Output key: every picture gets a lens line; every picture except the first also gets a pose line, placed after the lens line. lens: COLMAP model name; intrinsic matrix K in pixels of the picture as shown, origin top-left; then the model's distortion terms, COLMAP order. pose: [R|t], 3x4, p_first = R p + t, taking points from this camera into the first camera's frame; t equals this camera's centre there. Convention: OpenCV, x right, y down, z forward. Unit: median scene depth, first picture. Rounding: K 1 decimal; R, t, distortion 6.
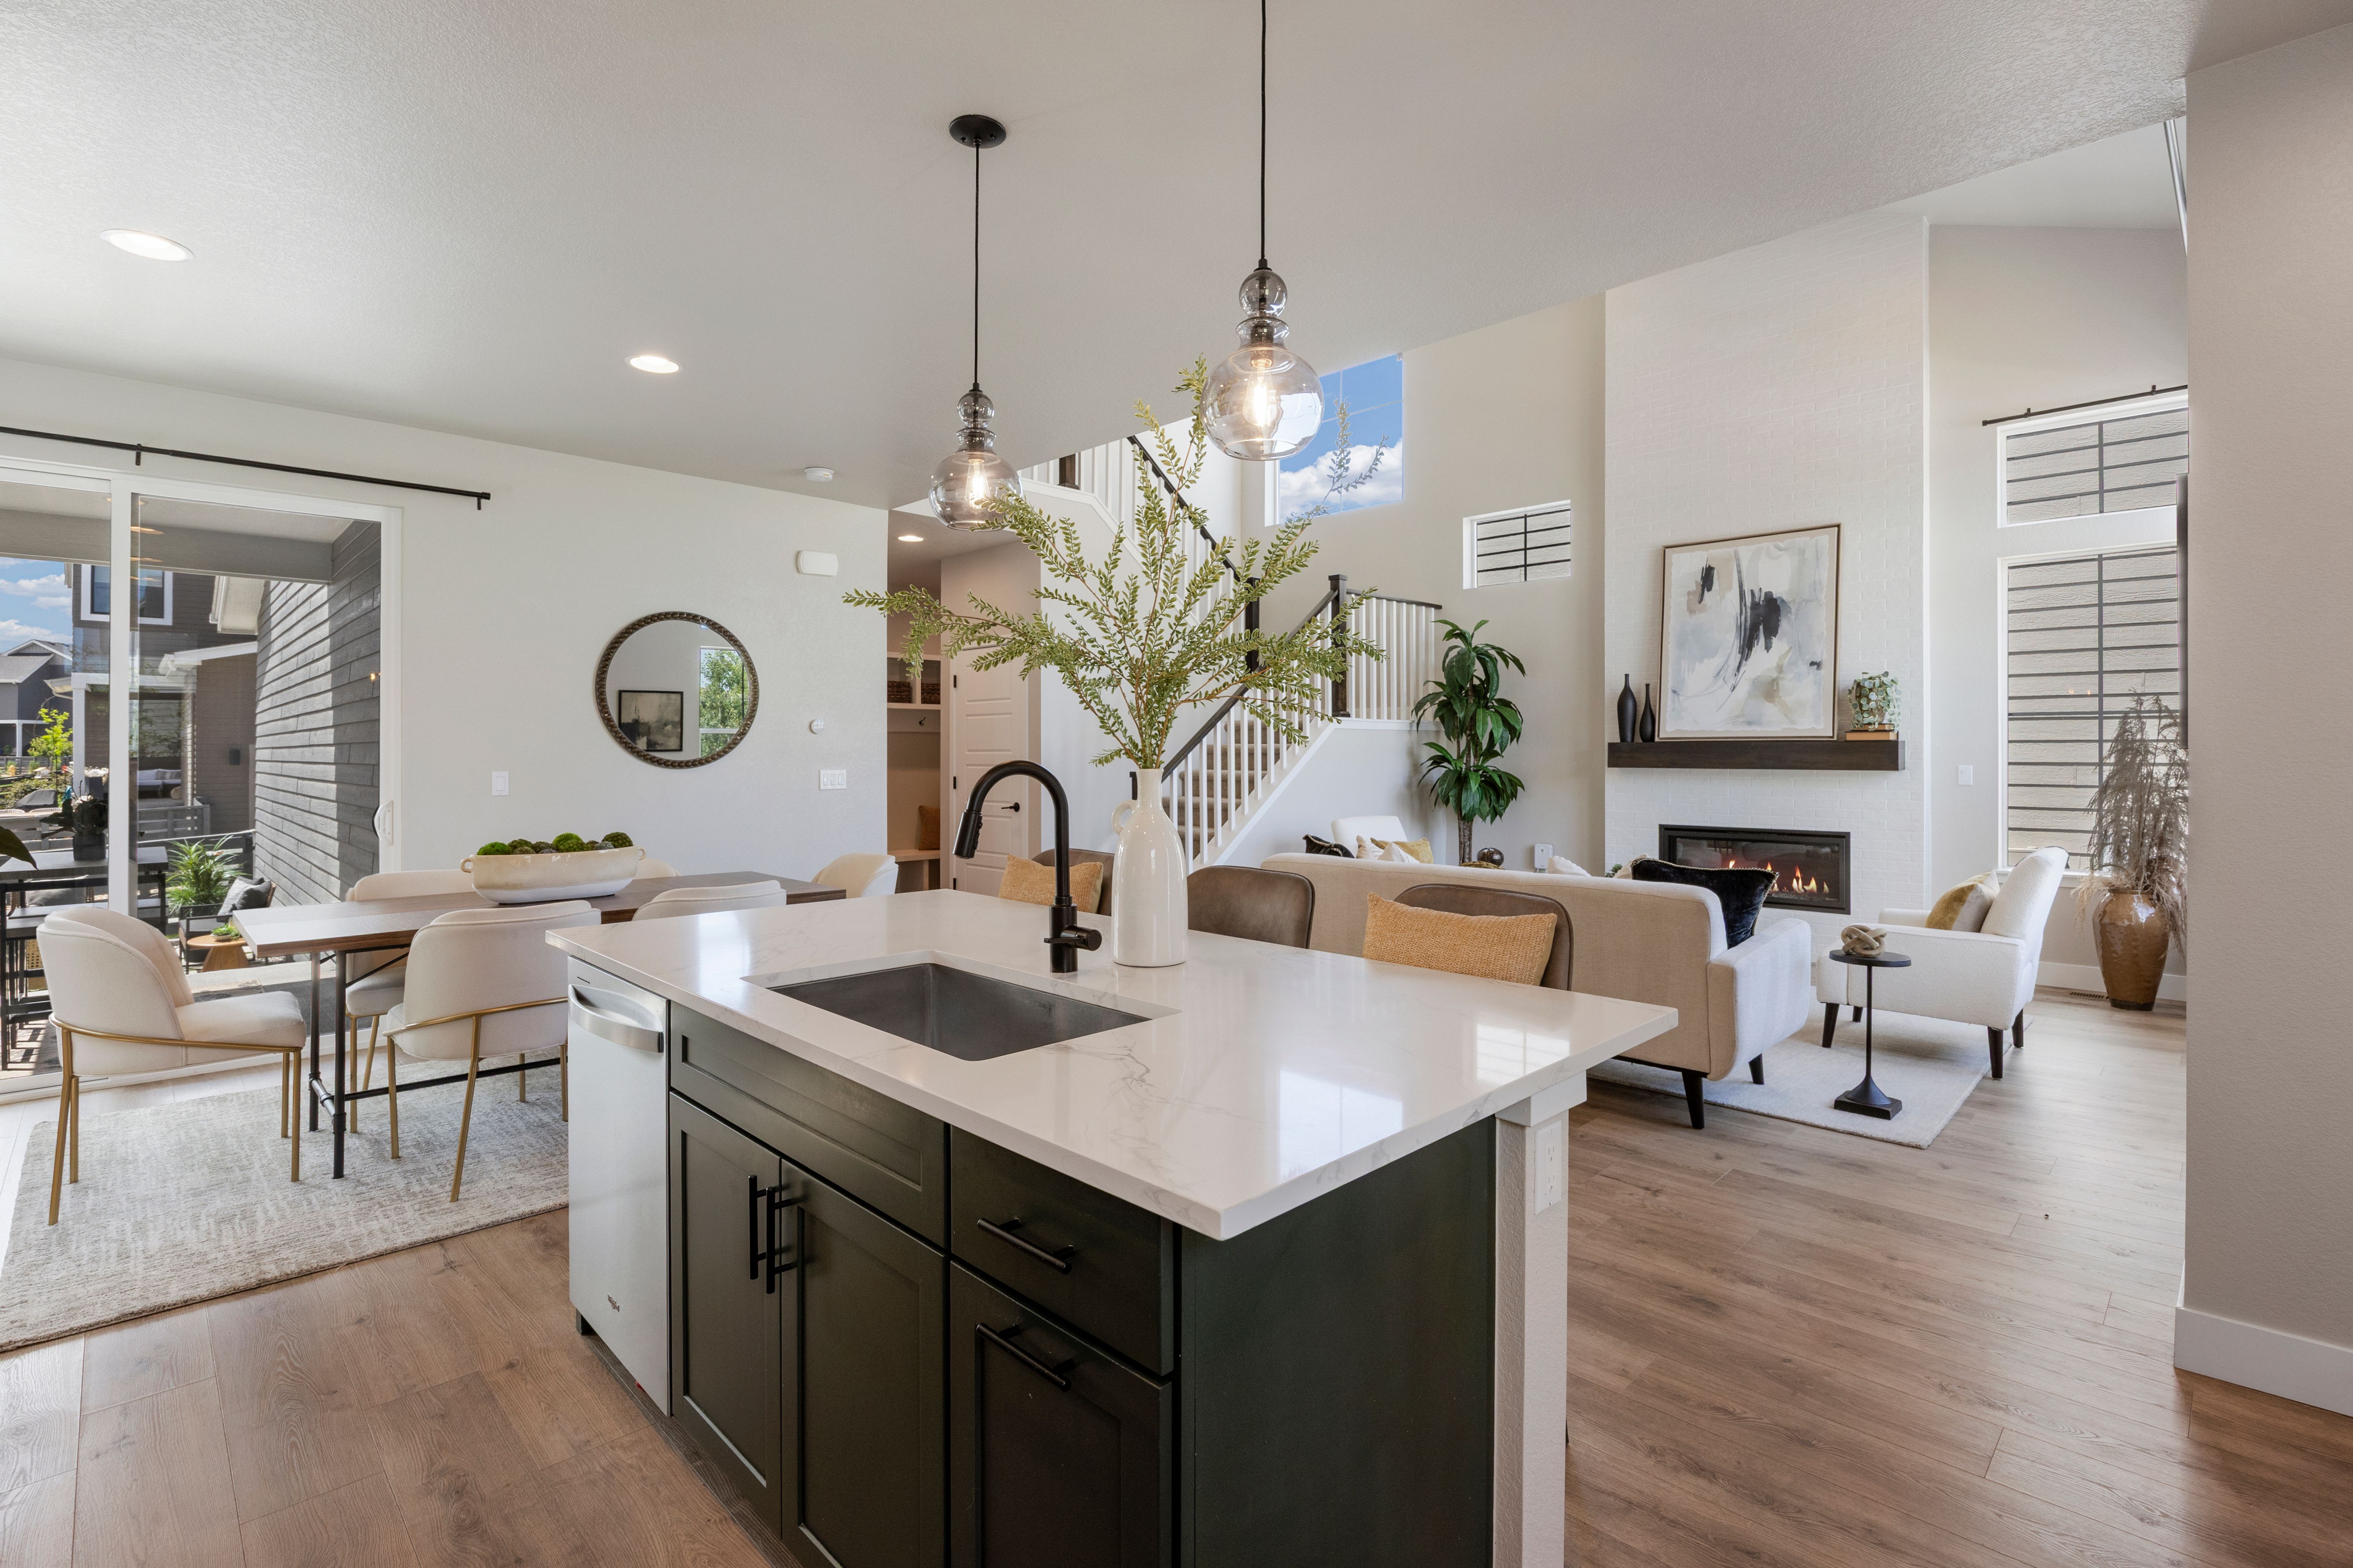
lens RADIAL K [[1077.3, 0, 1173.8], [0, 1077.3, 740.7], [0, 0, 1]] dist [-0.010238, 0.000149]
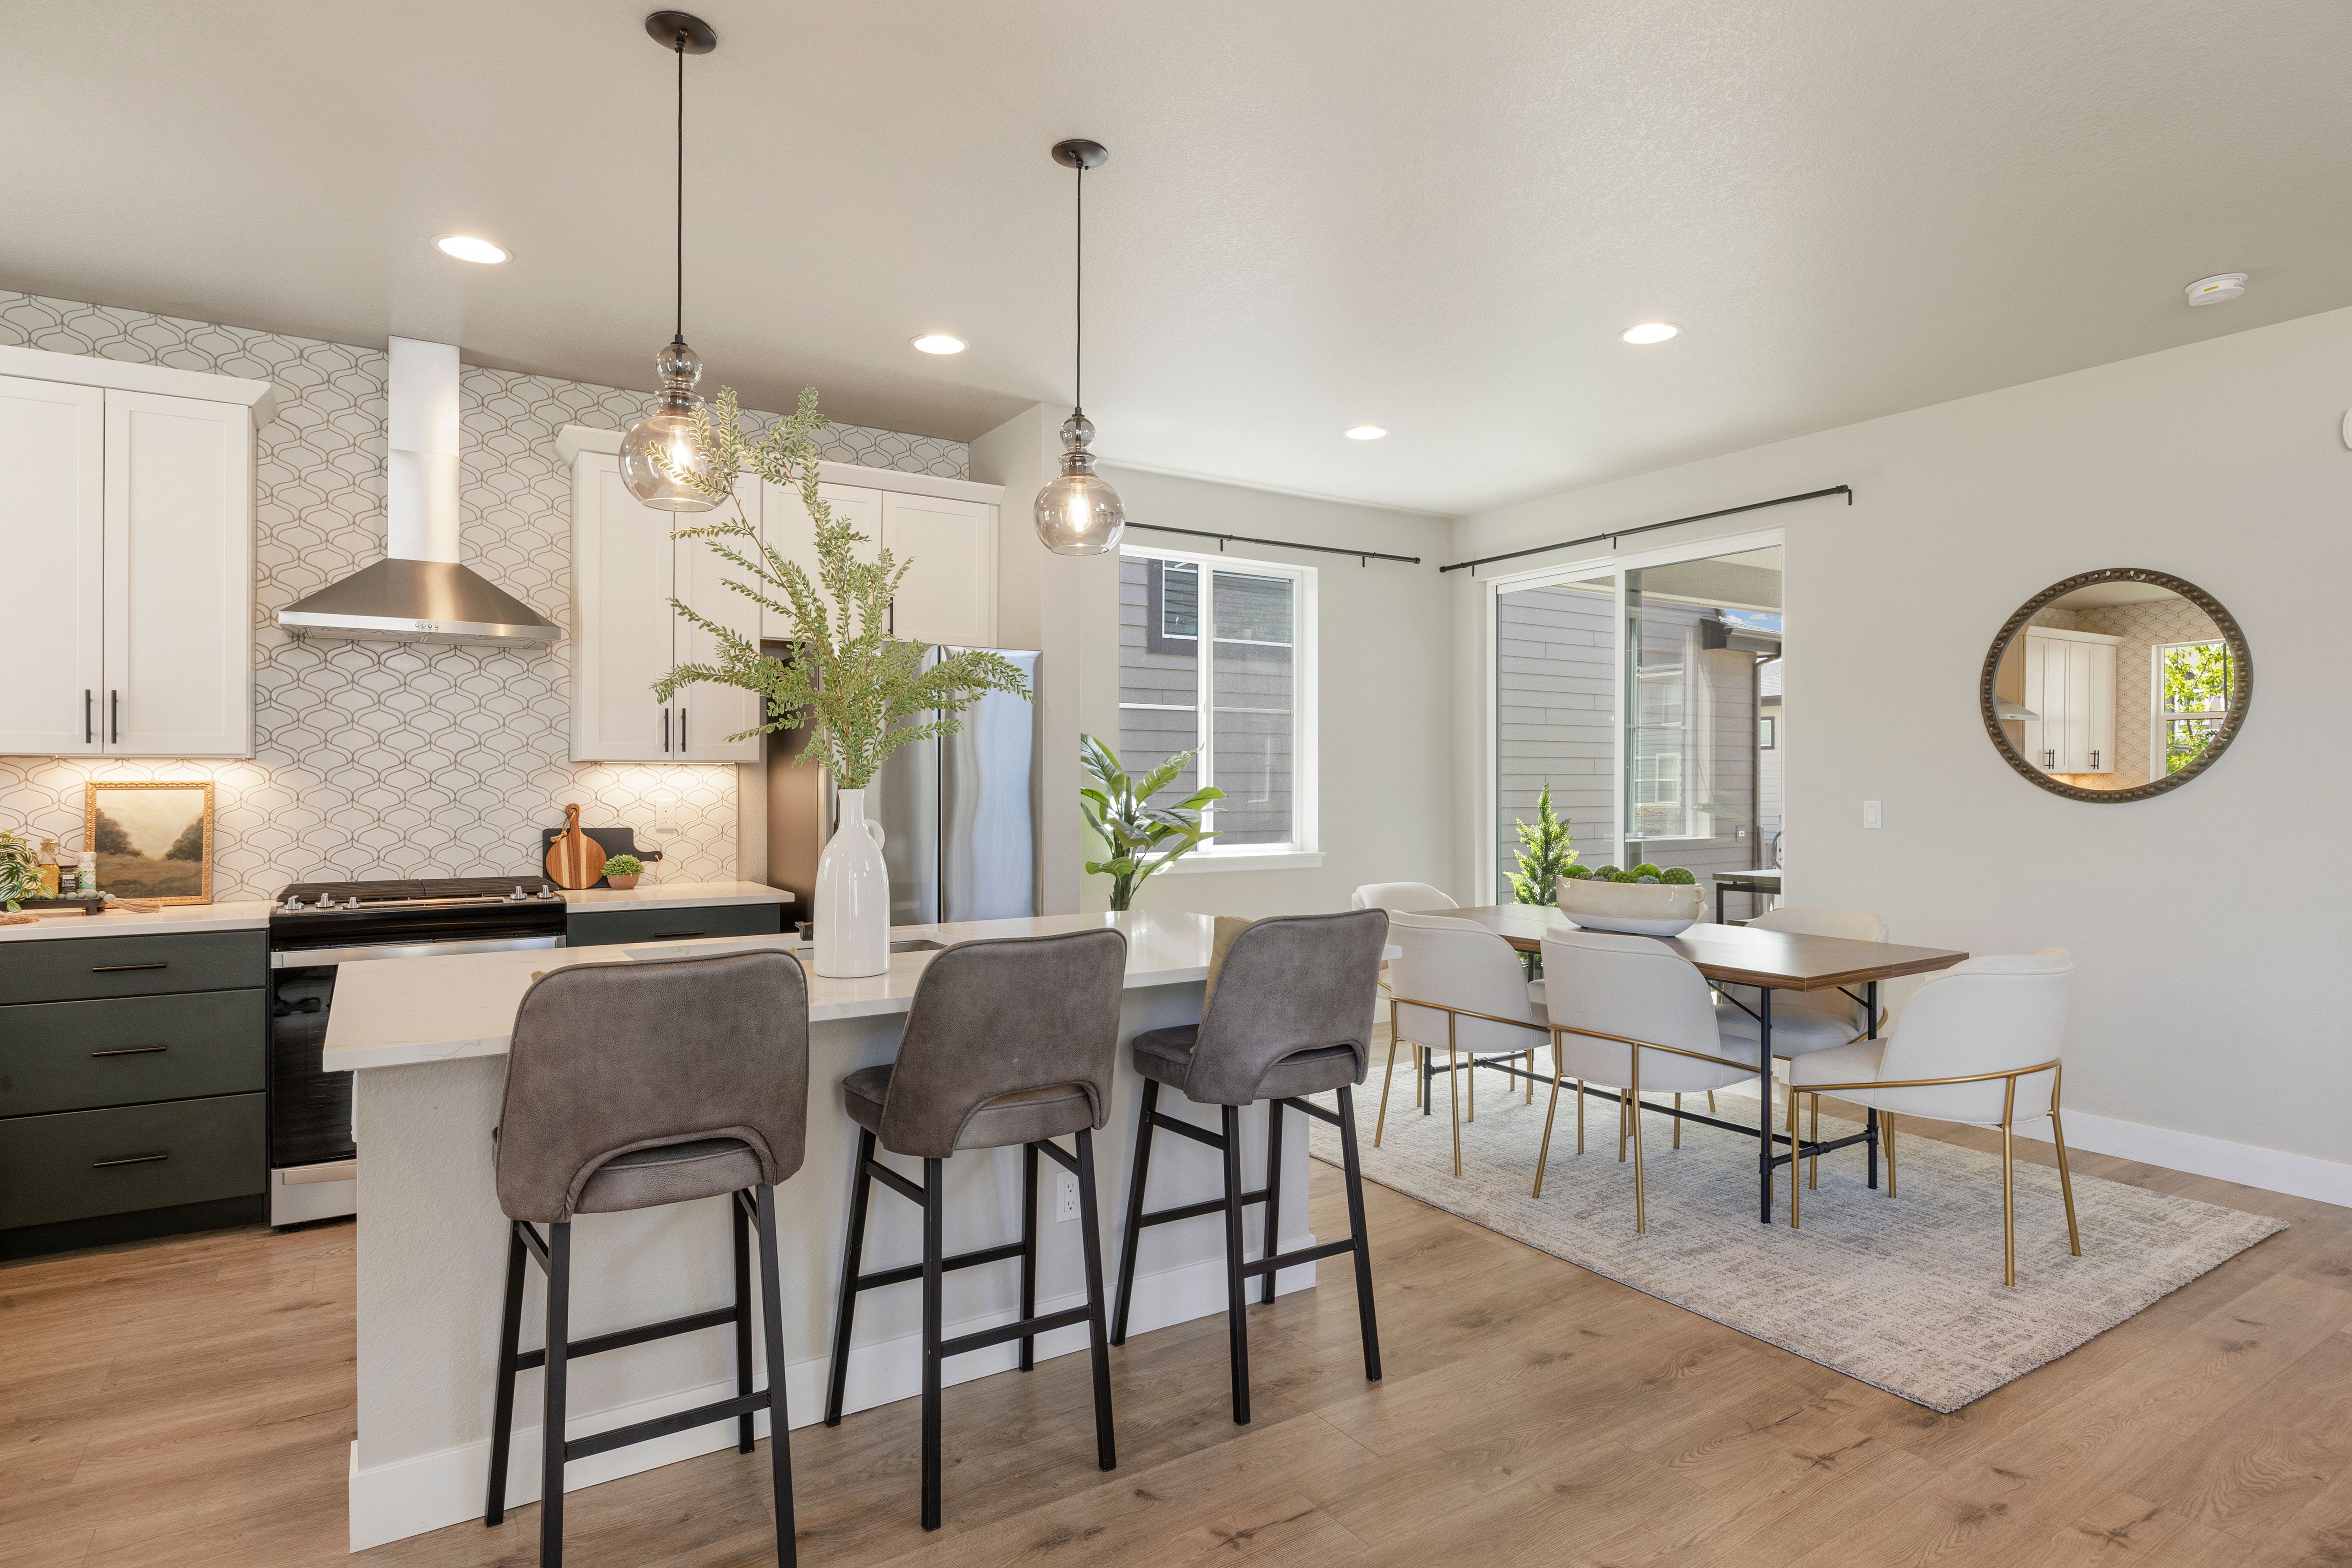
lens RADIAL K [[1252.0, 0, 1176.0], [0, 1252.0, 784.0], [0, 0, 1]] dist [-0.001952, -0.001840]
pose [[-0.204293, 0.002000, -0.978908, 0.342585], [0.007144, 0.999974, 0.000552, 0.007604], [0.978884, -0.006880, -0.204302, 0.479268]]
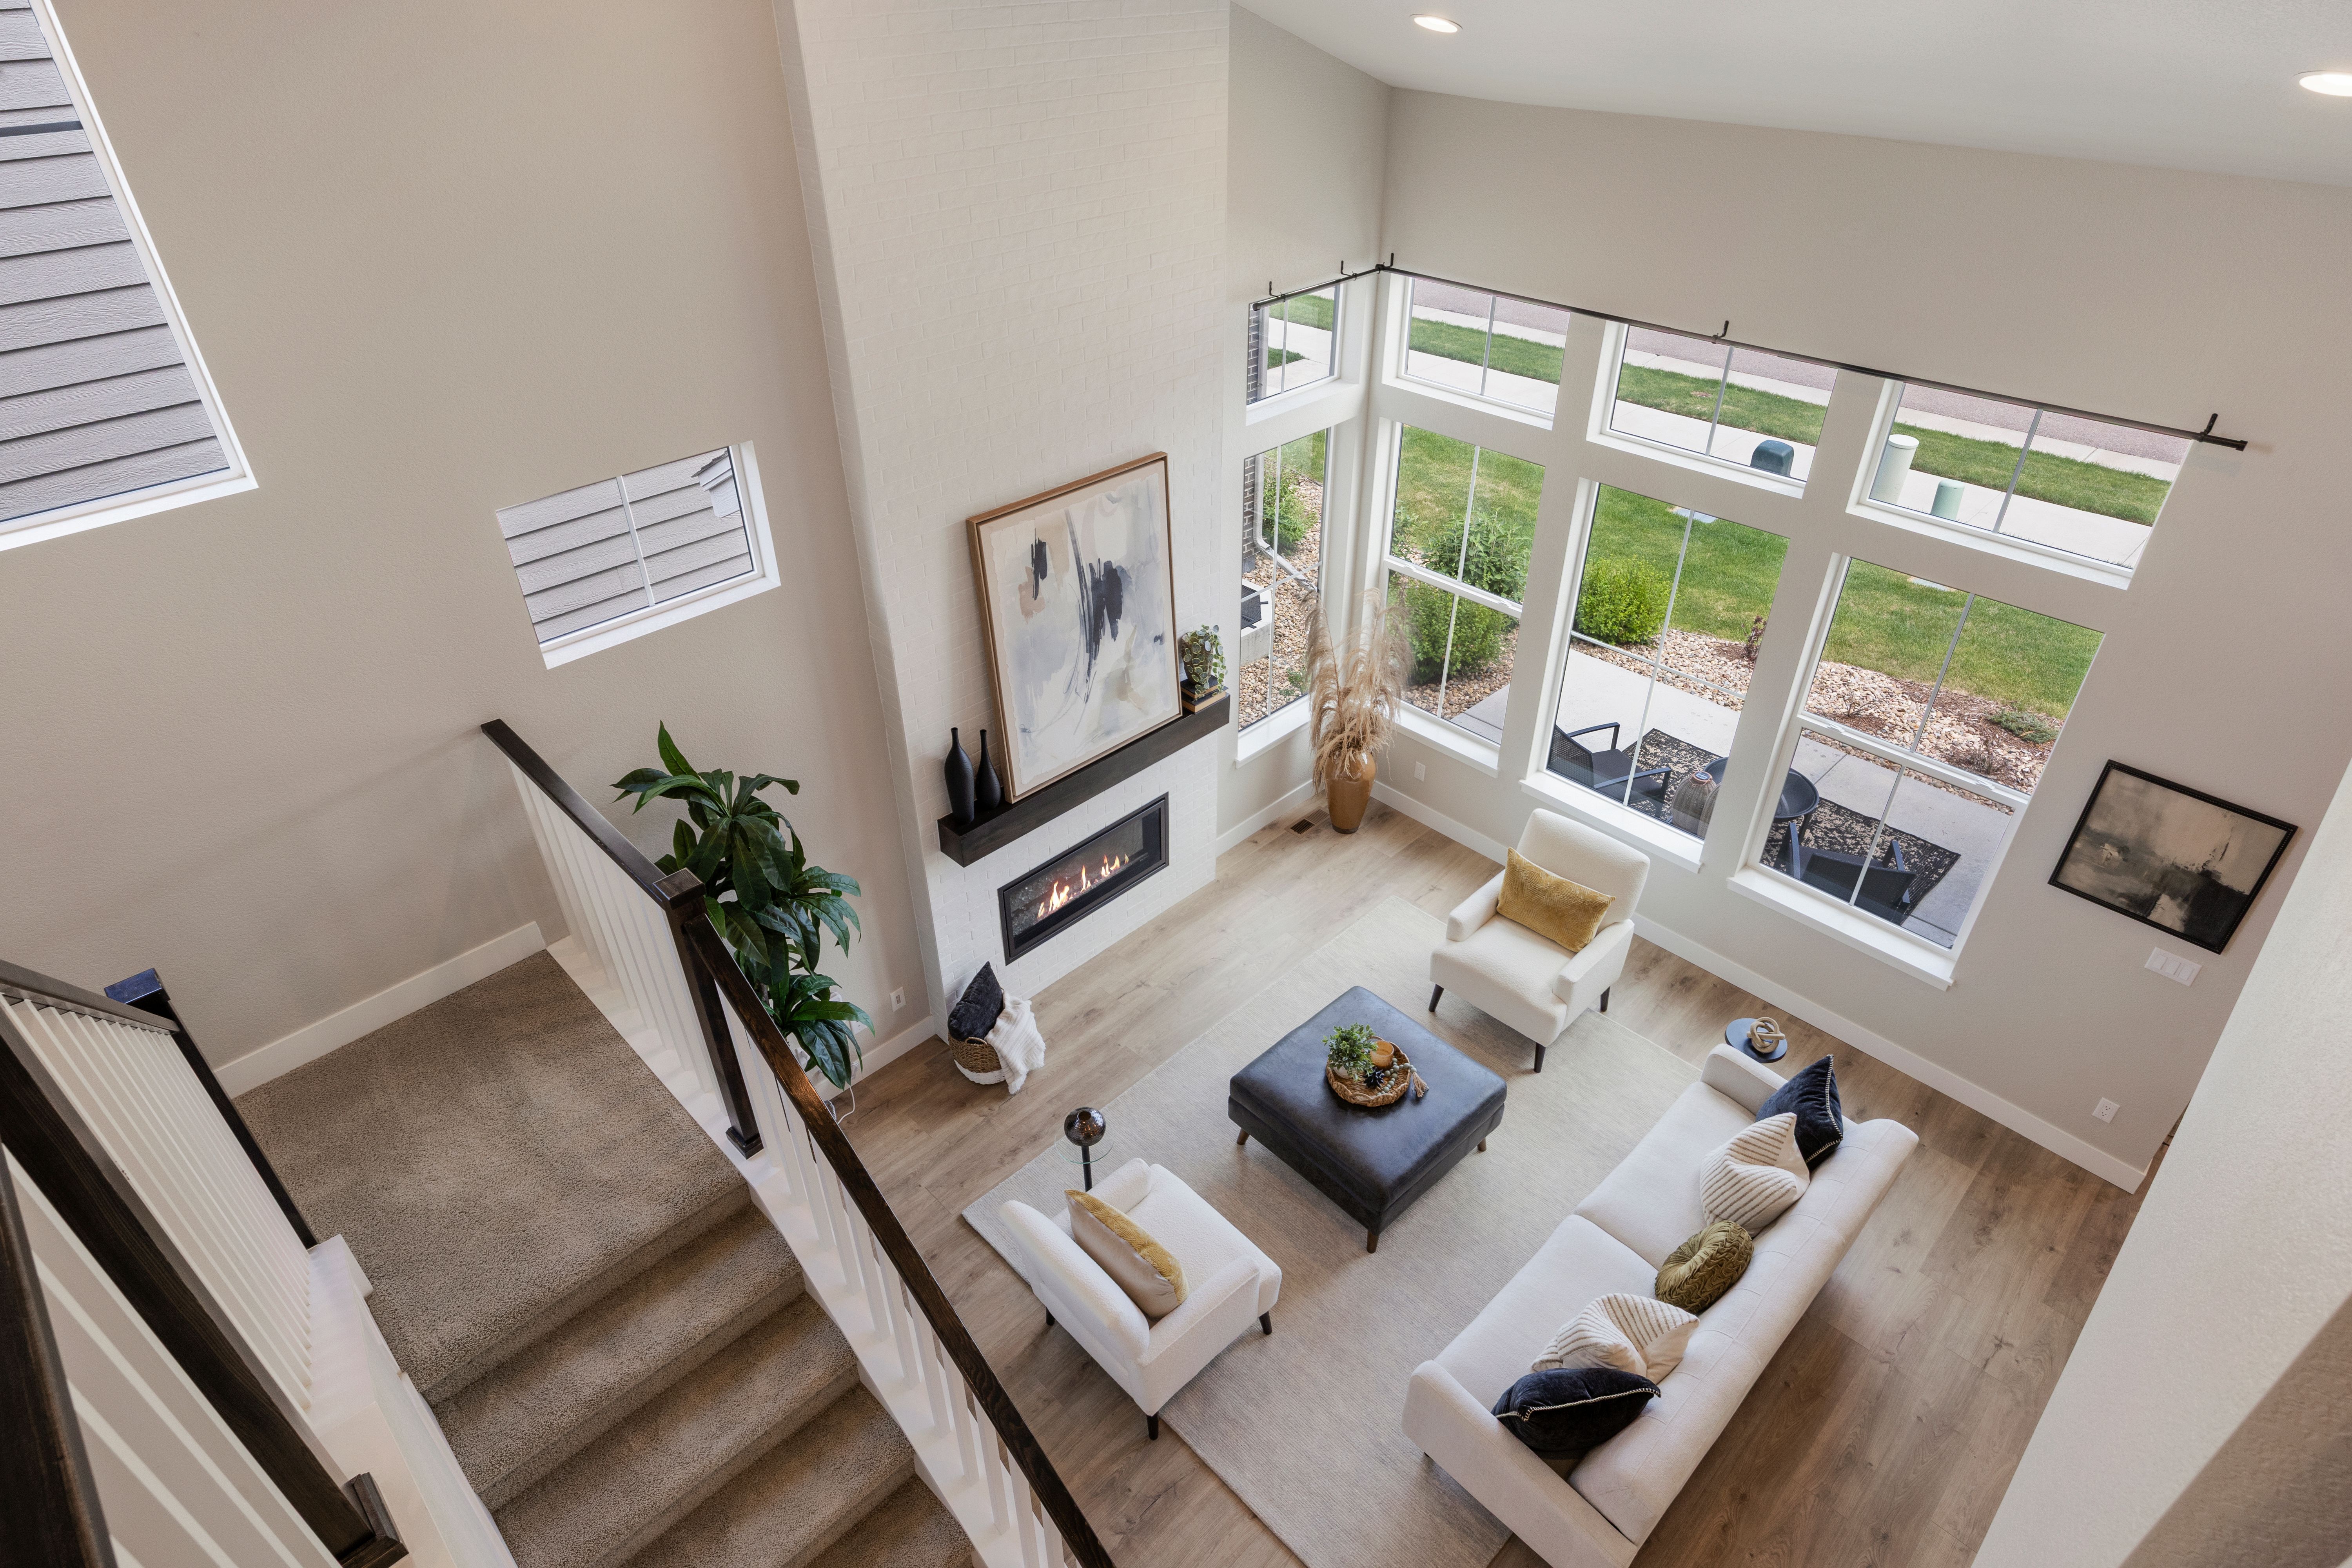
lens RADIAL K [[1297.3, 0, 1176.4], [0, 1297.3, 779.8], [0, 0, 1]] dist [-0.000049, -0.001794]
pose [[-0.000979, -0.569190, 0.822205, -0.221338], [-0.003214, 0.822203, 0.569185, -0.497459], [-0.999994, -0.002086, -0.002634, 0.943494]]
